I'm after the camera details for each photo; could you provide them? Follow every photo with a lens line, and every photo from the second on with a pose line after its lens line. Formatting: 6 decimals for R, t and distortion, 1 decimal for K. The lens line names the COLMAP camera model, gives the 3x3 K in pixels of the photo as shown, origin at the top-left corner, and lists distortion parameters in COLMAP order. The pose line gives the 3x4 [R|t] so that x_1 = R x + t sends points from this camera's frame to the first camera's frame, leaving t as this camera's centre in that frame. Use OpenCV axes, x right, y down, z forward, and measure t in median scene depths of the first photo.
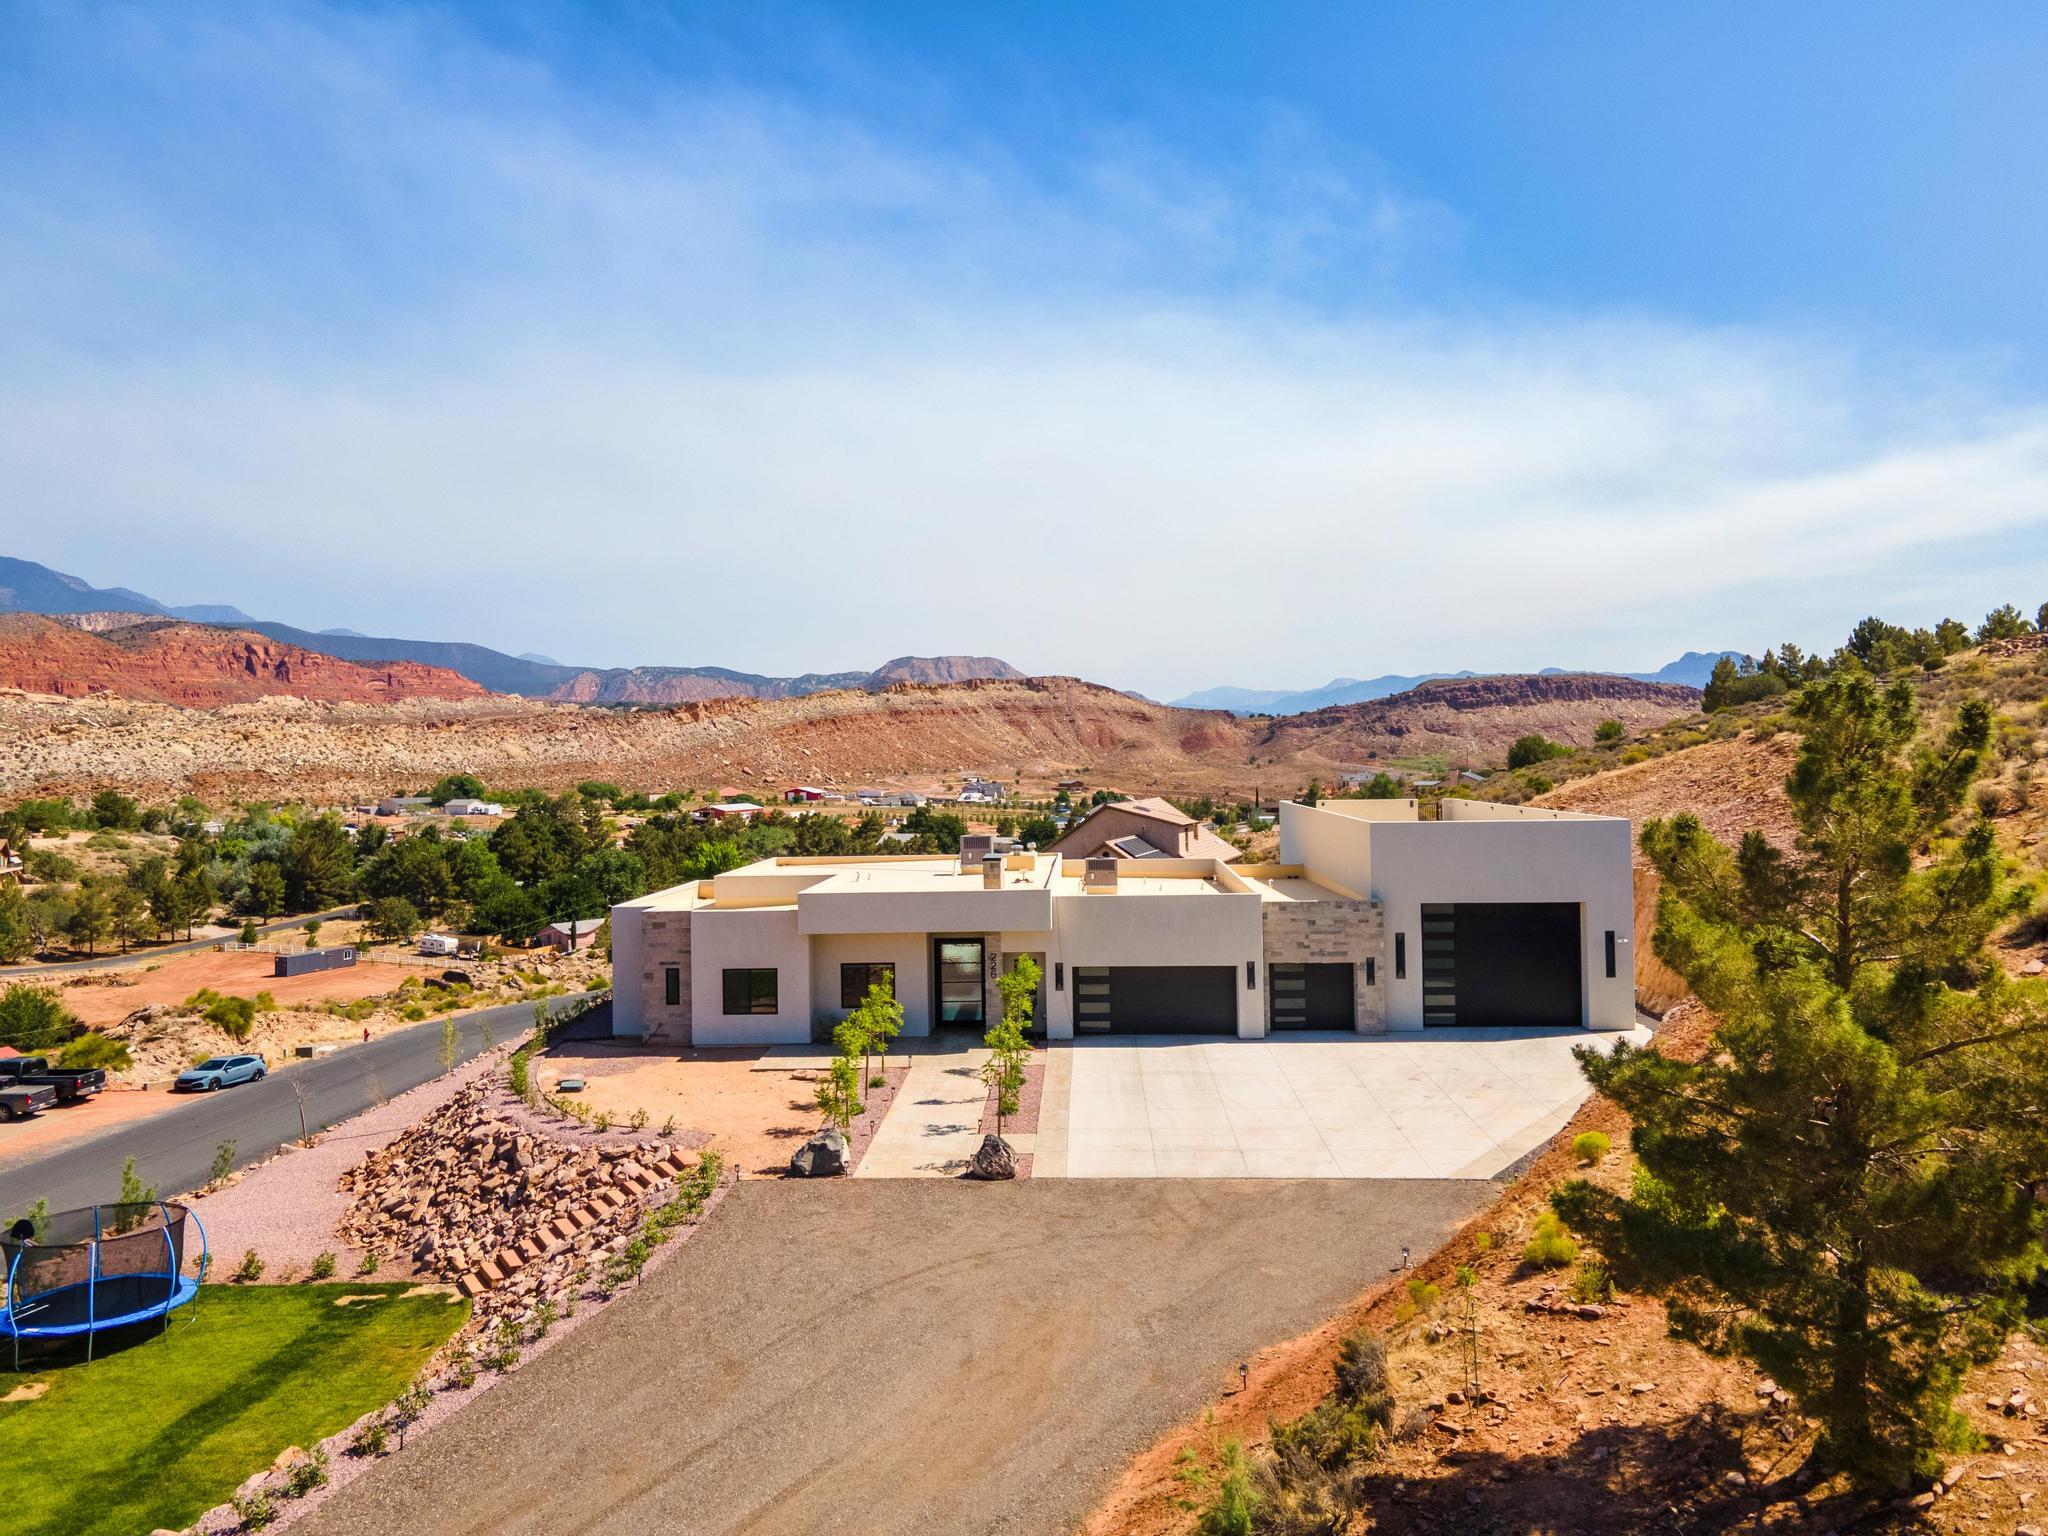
lens RADIAL K [[1488.9, 0, 1022.9], [0, 1488.9, 735.4], [0, 0, 1]] dist [0.041305, 0.010132]
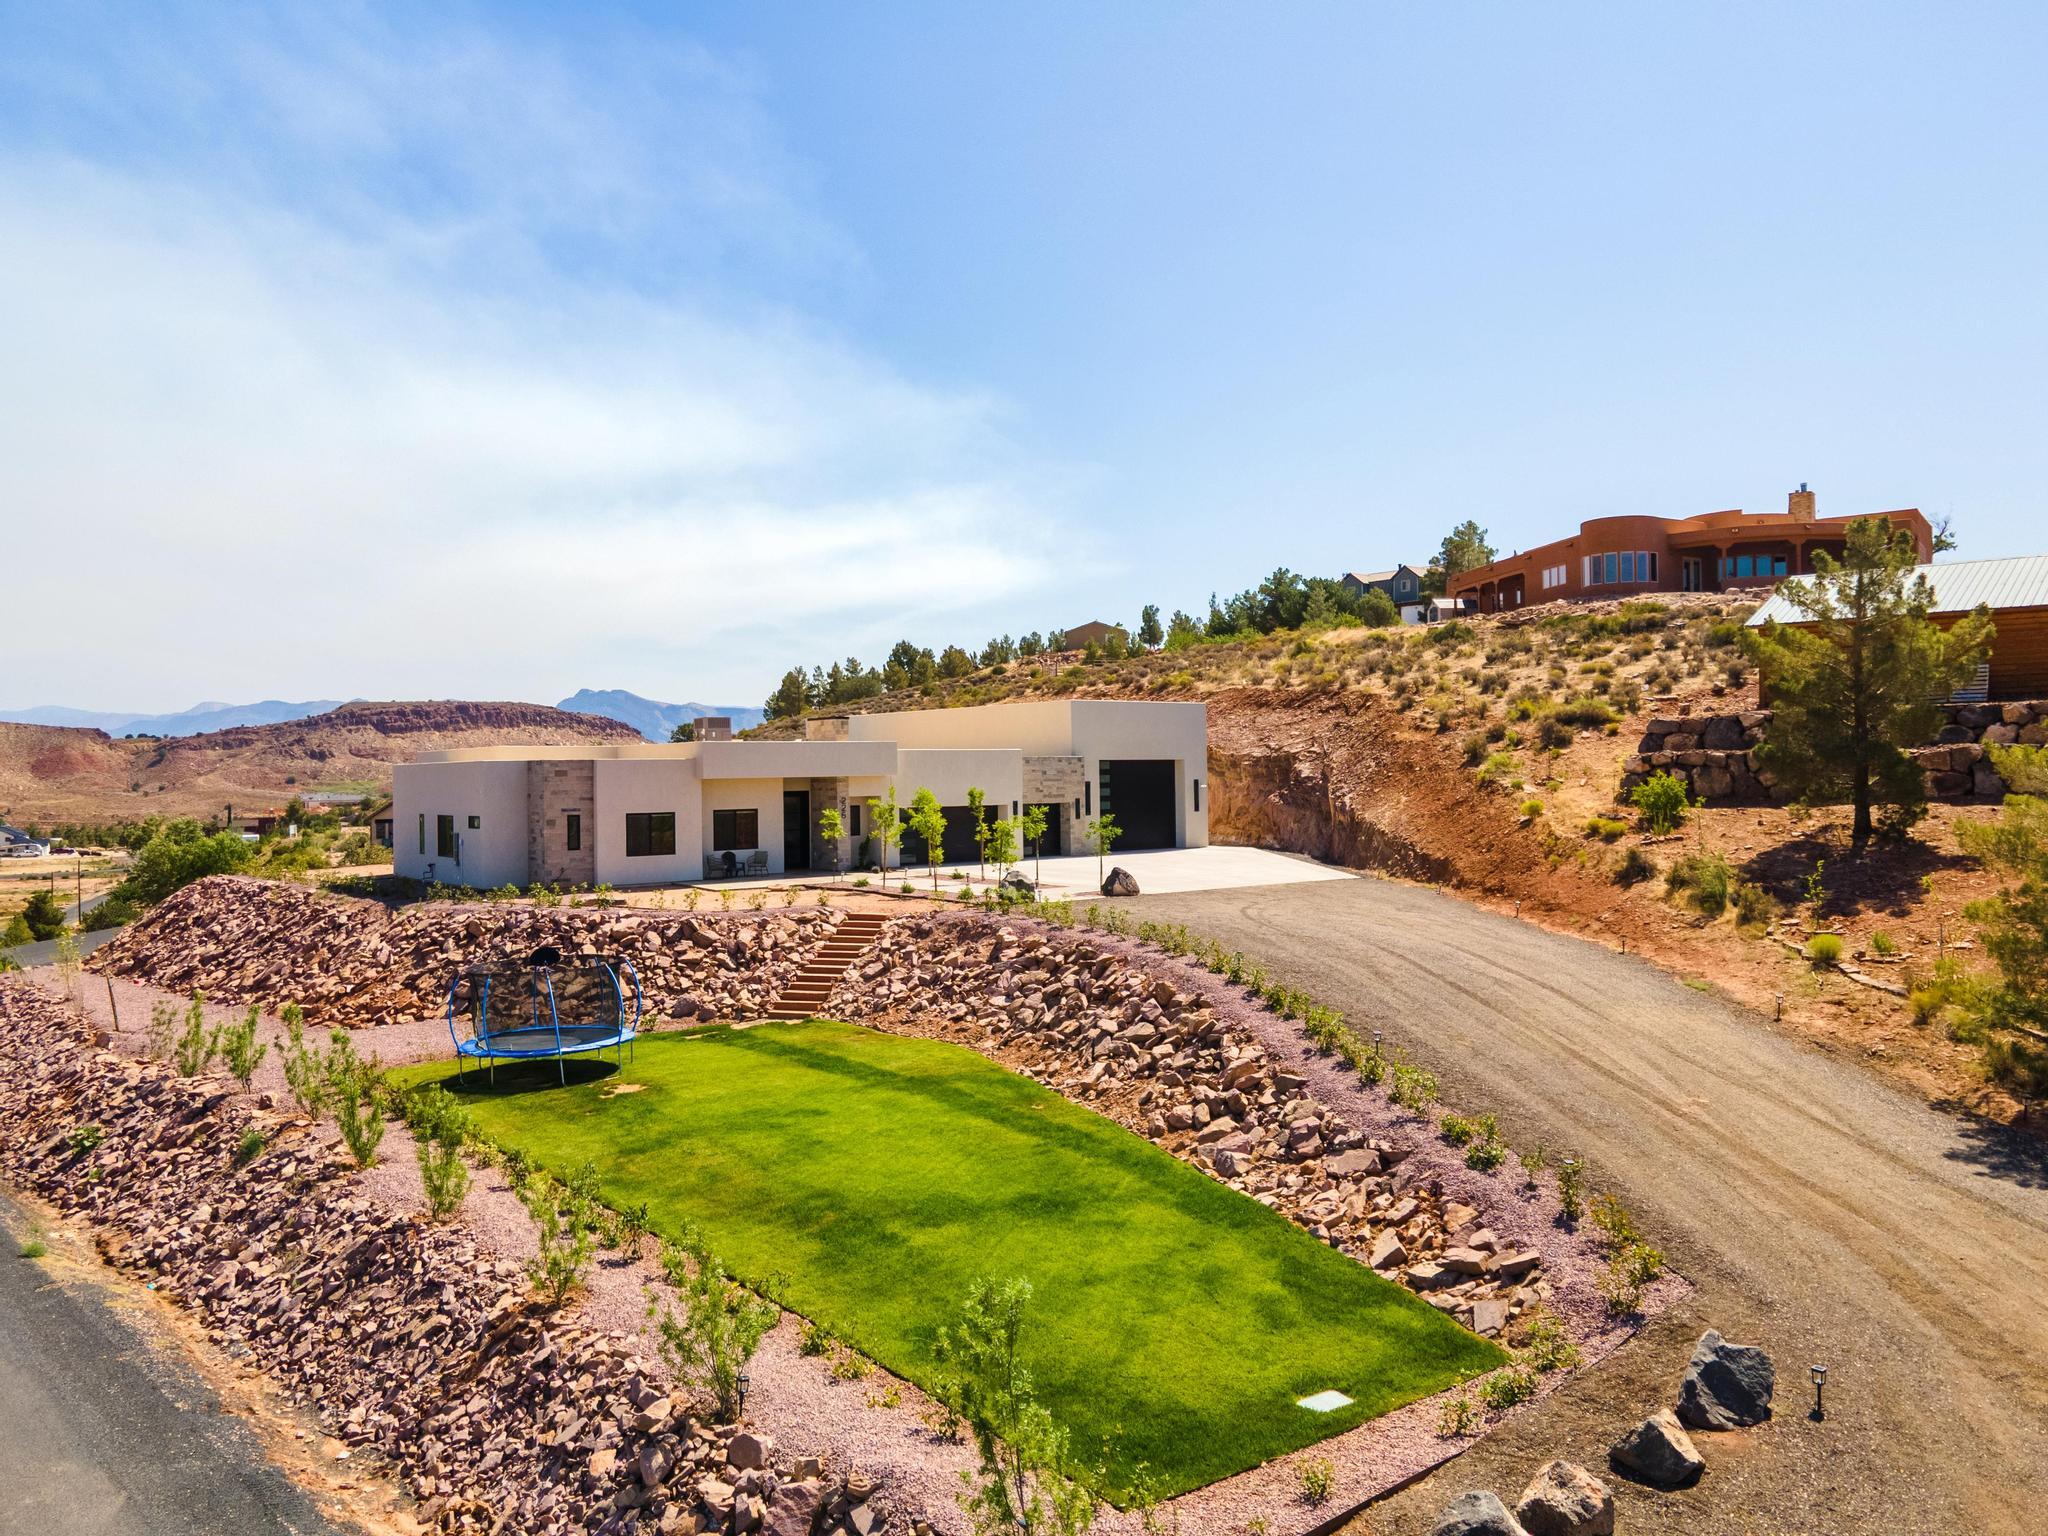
lens RADIAL K [[1491.3, 0, 1021.4], [0, 1491.3, 773.0], [0, 0, 1]] dist [0.020498, 0.059955]
pose [[0.760994, 0.004223, 0.648745, -0.117311], [-0.006361, 0.999979, 0.000952, 0.021665], [-0.648728, -0.004851, 0.761005, 0.002260]]
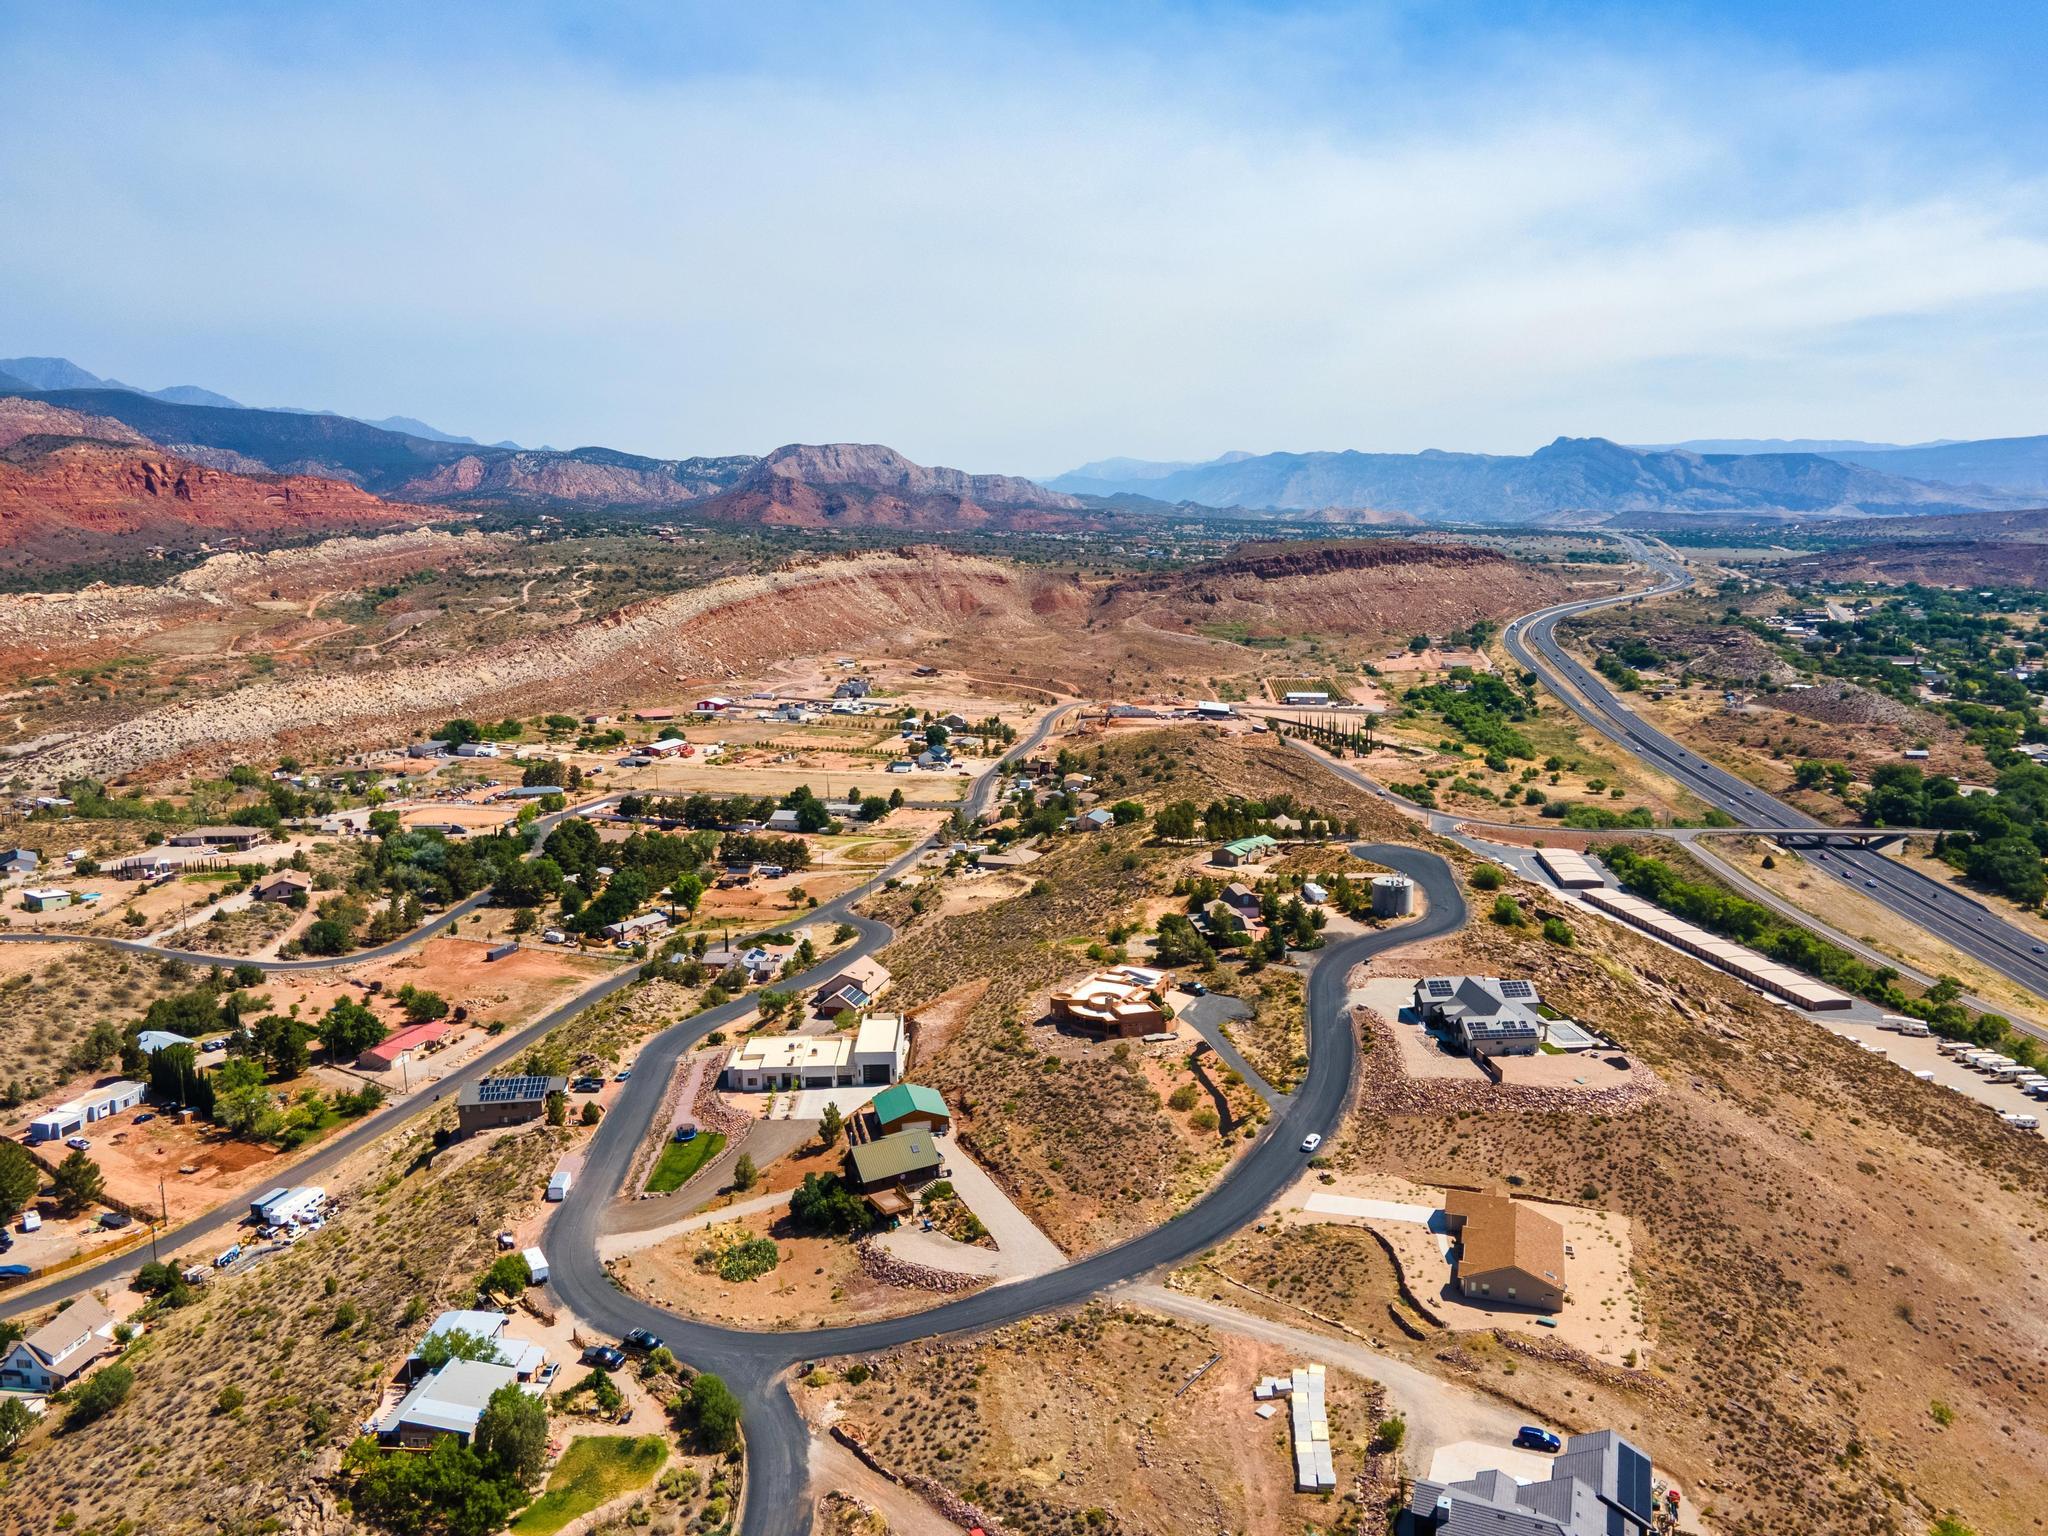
lens RADIAL K [[1483.8, 0, 1022.8], [0, 1483.8, 791.2], [0, 0, 1]] dist [0.035373, 0.012702]
pose [[0.997529, -0.007445, 0.069860, 0.088316], [-0.006095, 0.981449, 0.191625, -0.378694], [-0.069991, -0.191577, 0.978979, -0.840394]]
